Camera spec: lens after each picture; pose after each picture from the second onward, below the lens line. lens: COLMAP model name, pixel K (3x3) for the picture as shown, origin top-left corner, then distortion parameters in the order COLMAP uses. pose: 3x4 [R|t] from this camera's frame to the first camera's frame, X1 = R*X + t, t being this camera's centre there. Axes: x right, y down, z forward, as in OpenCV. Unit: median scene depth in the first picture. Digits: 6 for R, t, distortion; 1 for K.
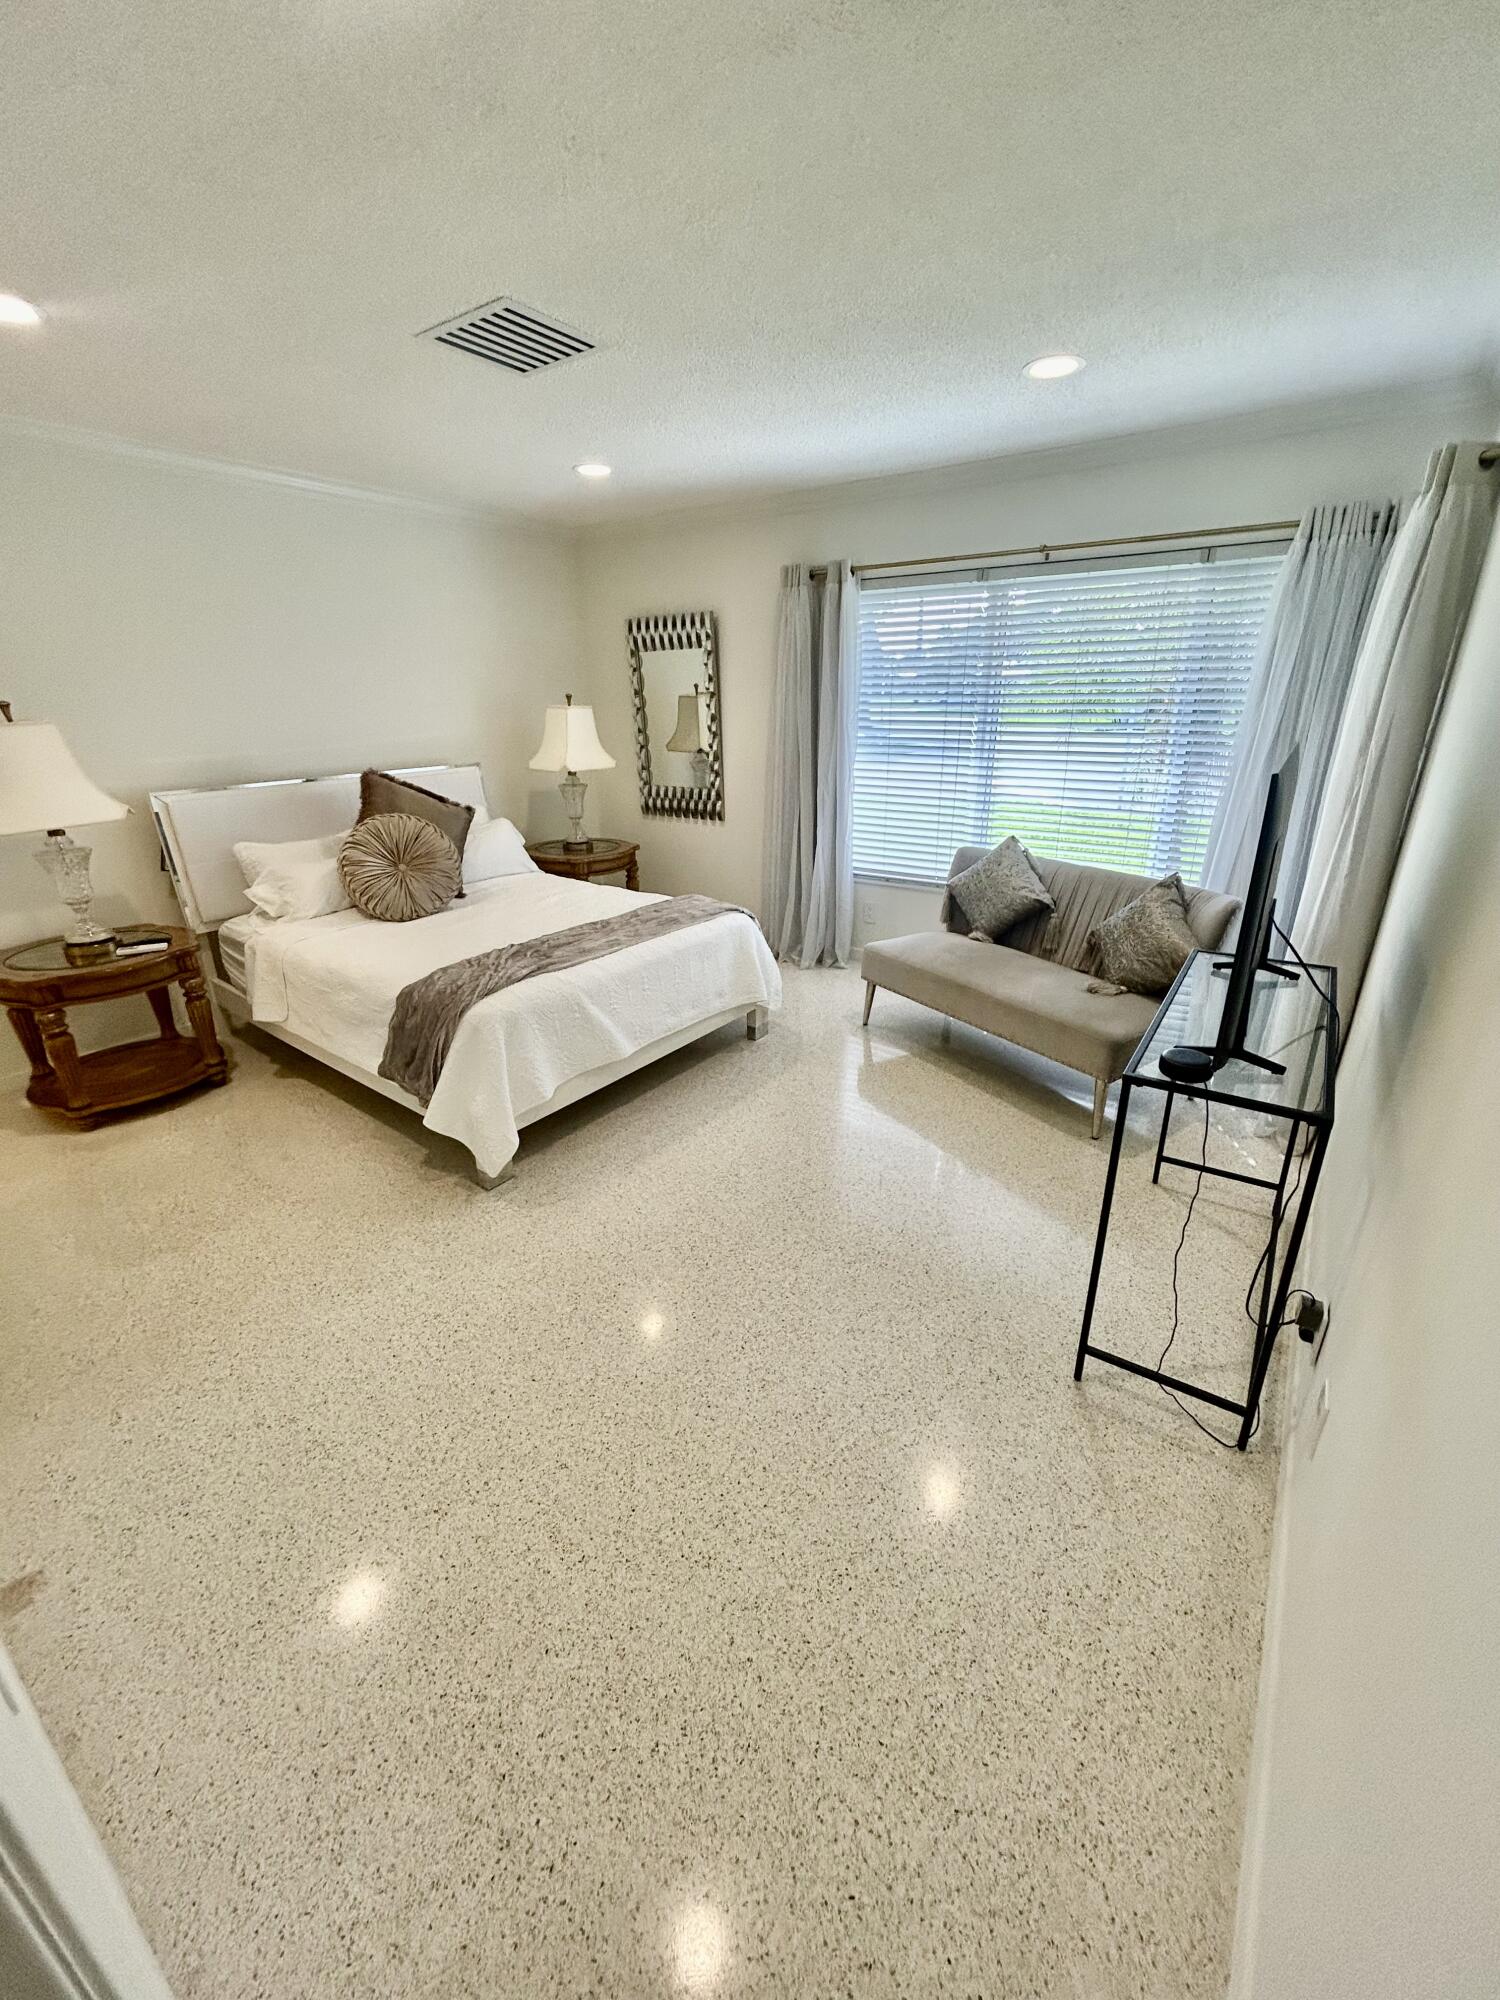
lens RADIAL K [[799.6, 0, 753.0], [0, 799.6, 999.1], [0, 0, 1]] dist [-0.000109, 0.000013]
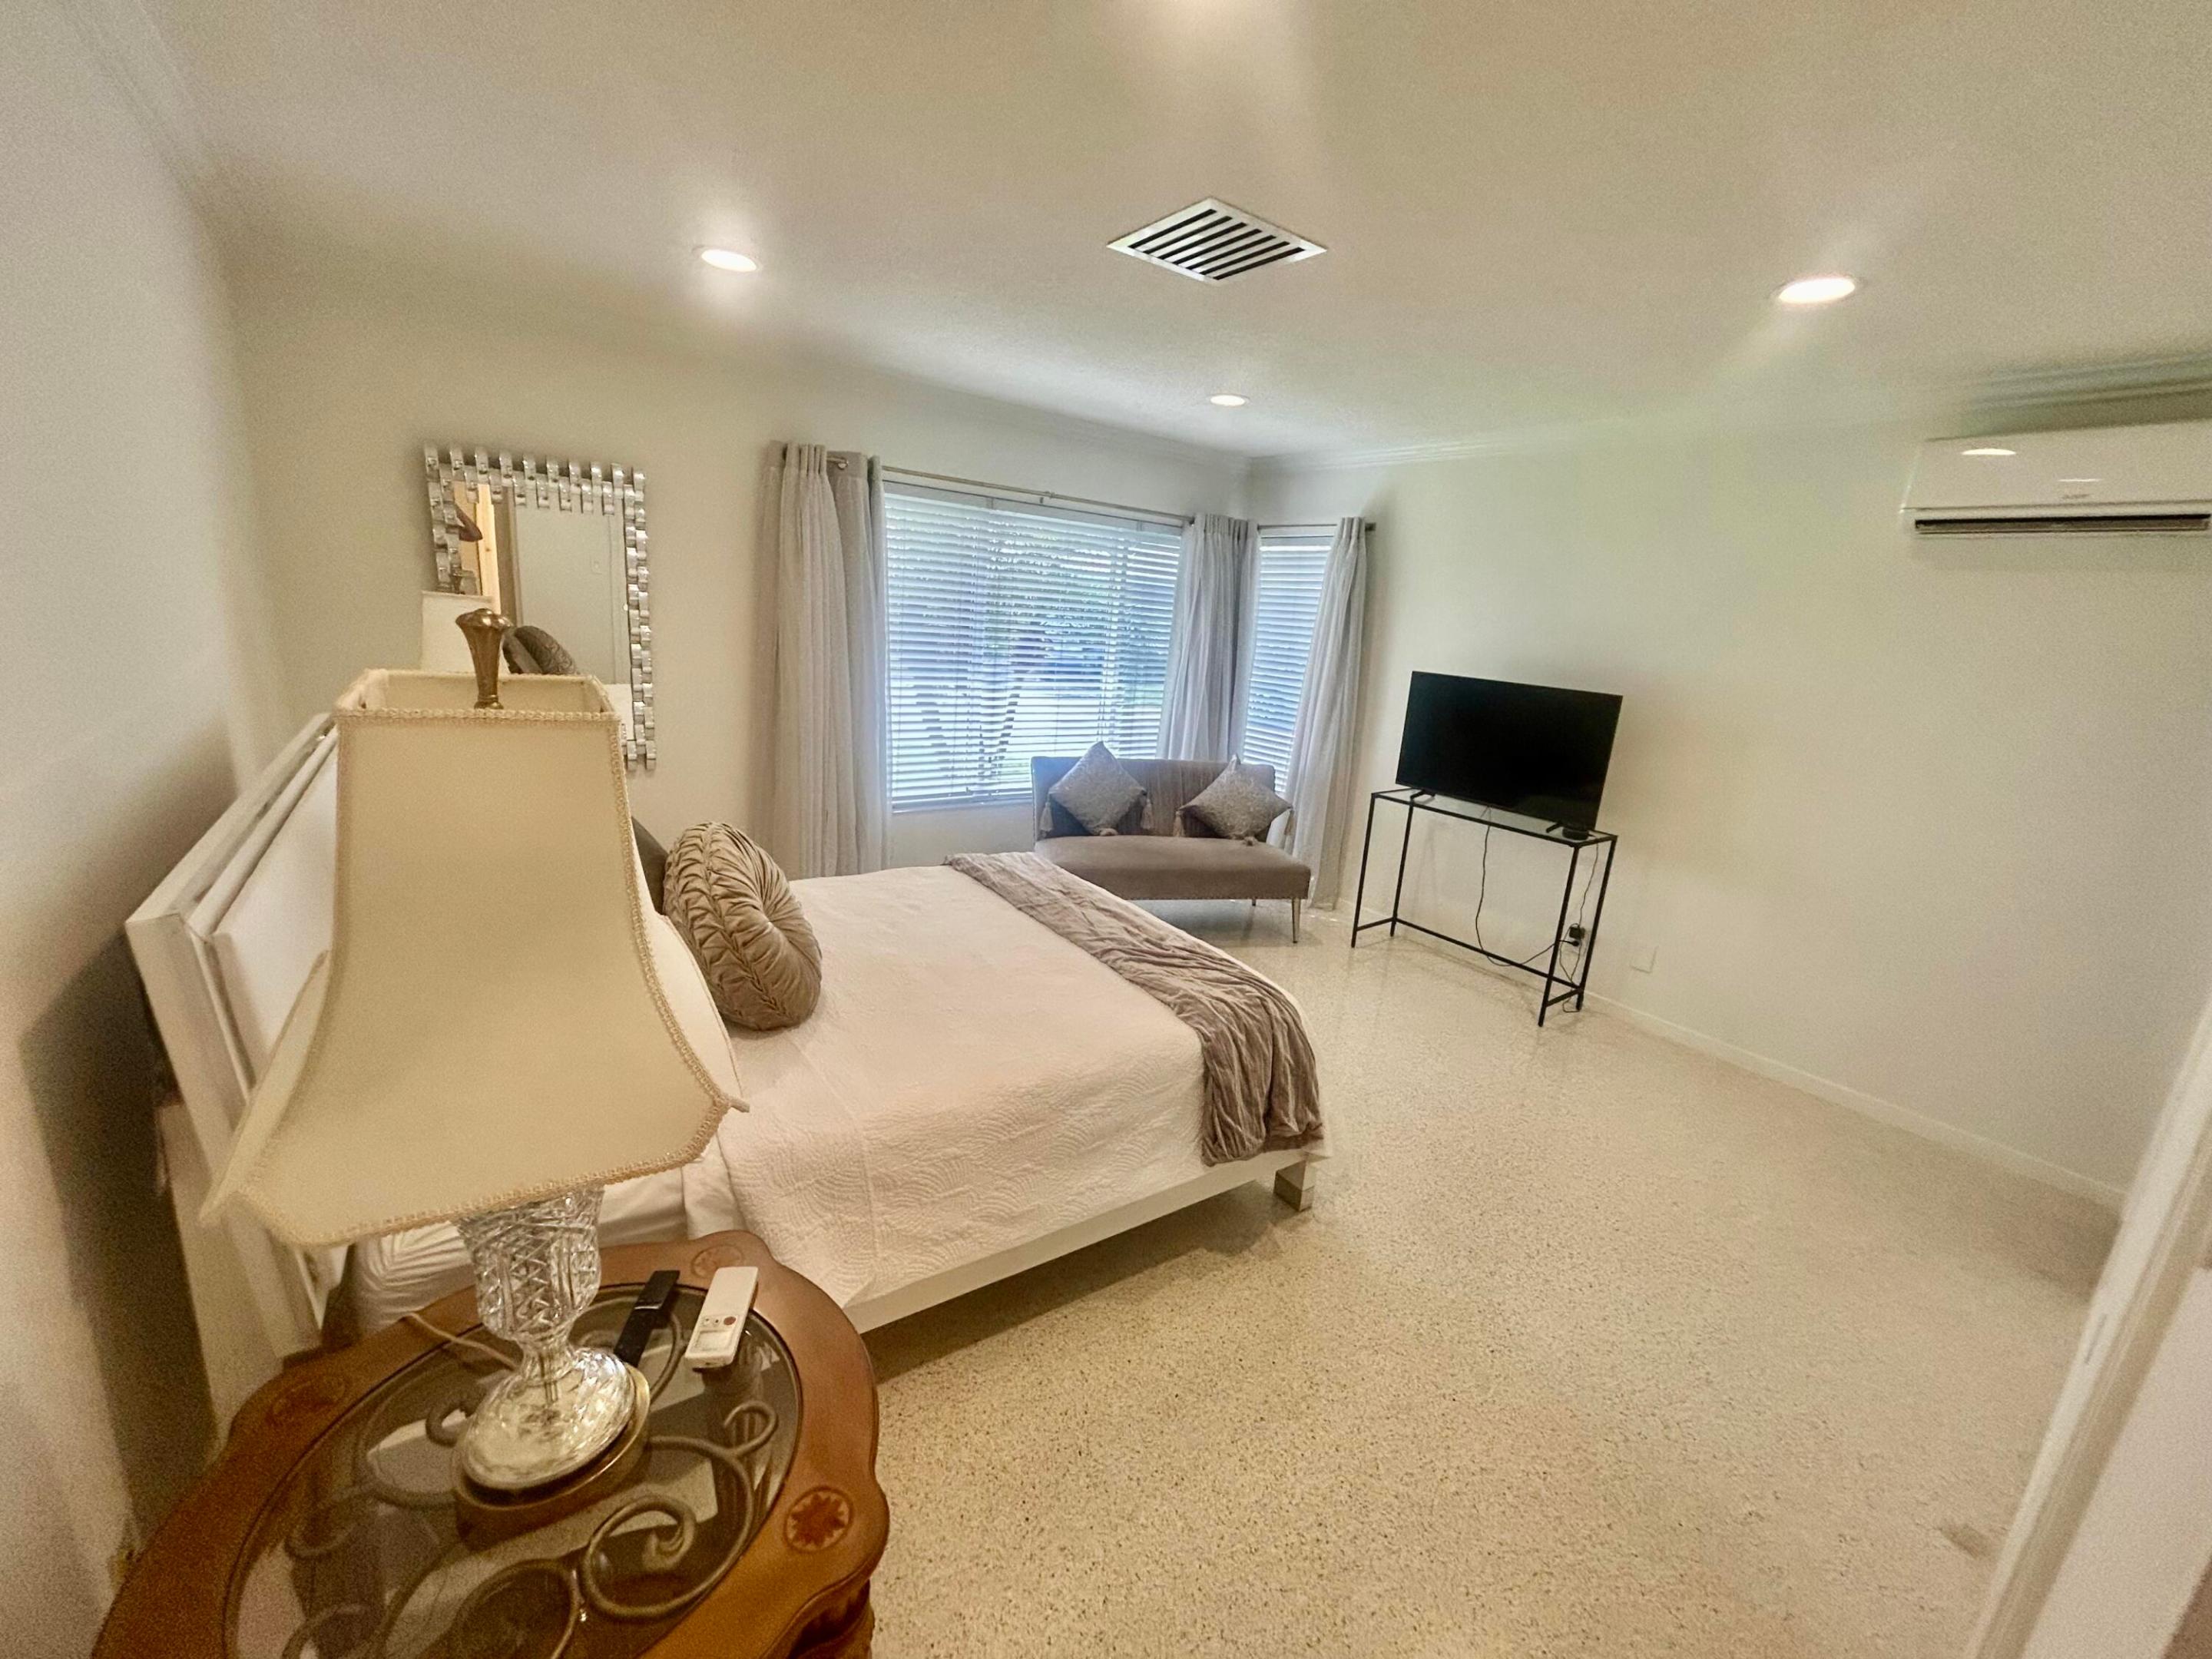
lens RADIAL K [[884.3, 0, 1110.2], [0, 884.3, 828.2], [0, 0, 1]] dist [-0.000109, 0.000013]
pose [[0.324863, -0.195209, 0.925396, -0.831189], [0.262398, 0.958657, 0.110109, -0.213119], [-0.908631, 0.207052, 0.362655, 0.537087]]
